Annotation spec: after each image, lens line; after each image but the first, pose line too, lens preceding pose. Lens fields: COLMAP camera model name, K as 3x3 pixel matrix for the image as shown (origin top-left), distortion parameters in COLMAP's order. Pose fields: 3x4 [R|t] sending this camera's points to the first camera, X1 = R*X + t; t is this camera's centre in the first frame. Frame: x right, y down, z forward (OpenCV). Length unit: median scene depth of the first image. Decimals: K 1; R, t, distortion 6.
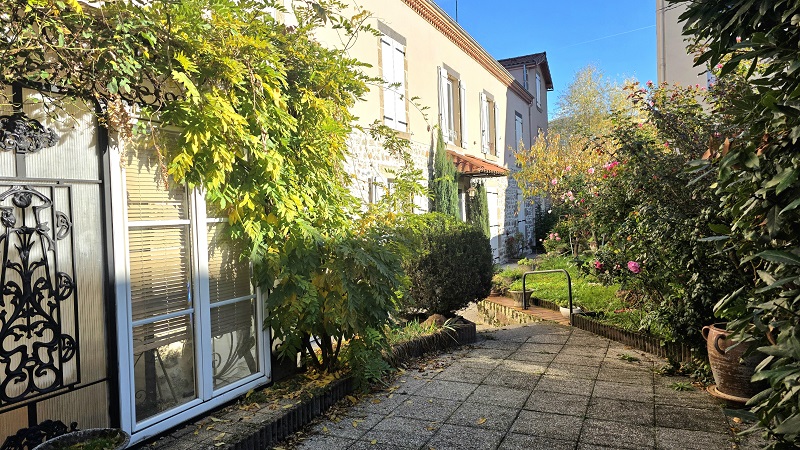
lens RADIAL K [[538.5, 0, 401.8], [0, 538.5, 226.1], [0, 0, 1]] dist [0.000322, -0.000148]
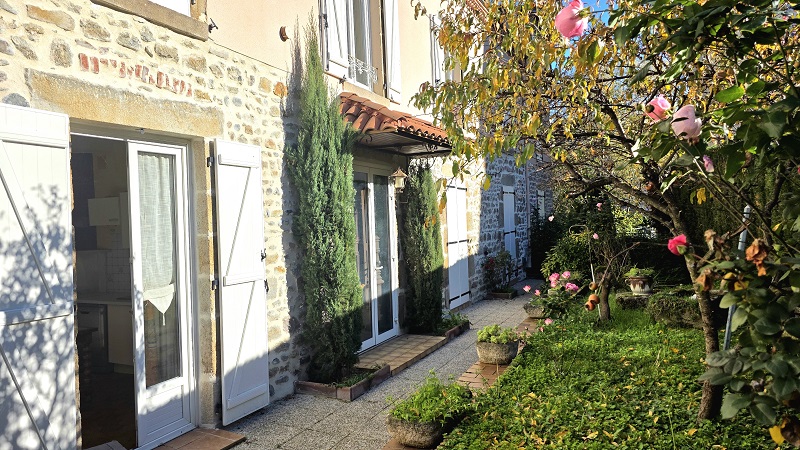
lens RADIAL K [[538.5, 0, 398.0], [0, 538.5, 221.1], [0, 0, 1]] dist [0.000322, -0.000148]
pose [[0.999911, 0.006302, -0.011732, 0.125290], [-0.006554, 0.999747, -0.021540, -0.011673], [0.011594, 0.021615, 0.999699, 0.450414]]
